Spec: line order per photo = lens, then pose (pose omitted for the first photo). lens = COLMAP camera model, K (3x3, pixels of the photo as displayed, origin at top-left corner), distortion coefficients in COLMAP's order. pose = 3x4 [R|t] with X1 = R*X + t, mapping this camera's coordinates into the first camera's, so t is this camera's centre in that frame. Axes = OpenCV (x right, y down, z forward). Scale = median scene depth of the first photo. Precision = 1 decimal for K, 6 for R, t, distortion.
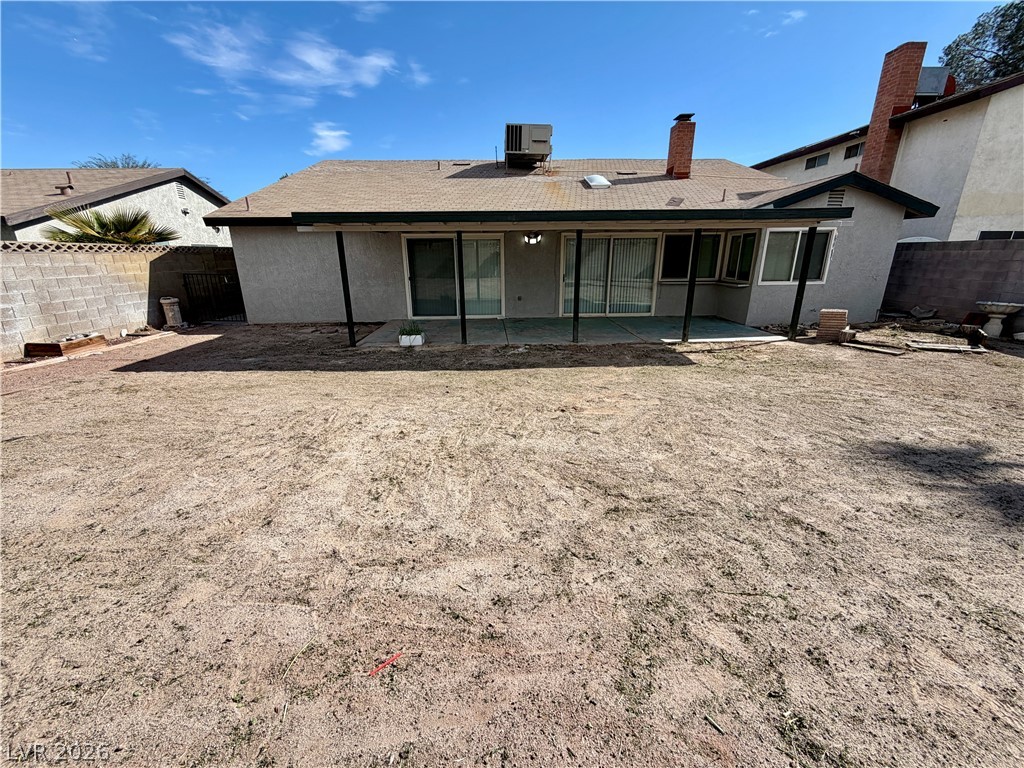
lens RADIAL K [[413.7, 0, 502.7], [0, 413.7, 378.3], [0, 0, 1]] dist [0.002087, -0.000142]
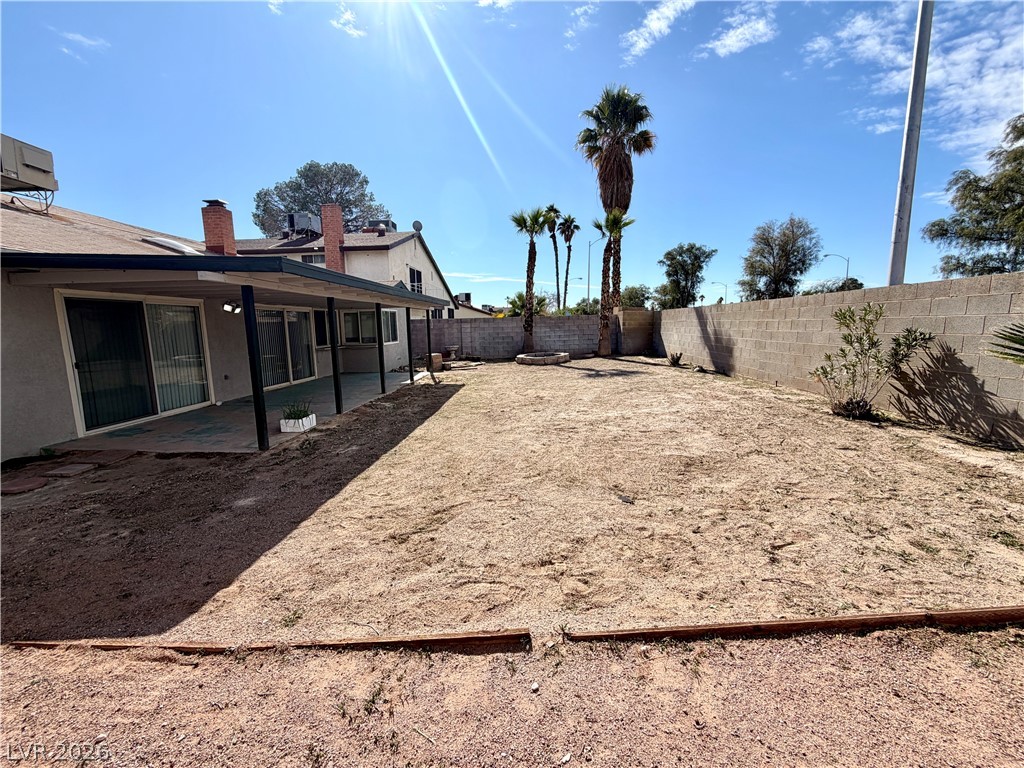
lens RADIAL K [[413.7, 0, 510.2], [0, 413.7, 382.9], [0, 0, 1]] dist [0.002087, -0.000142]
pose [[0.068639, -0.130042, 0.989130, -0.766054], [0.307744, 0.945878, 0.103000, -0.098127], [-0.948990, 0.297329, 0.104944, 0.400233]]
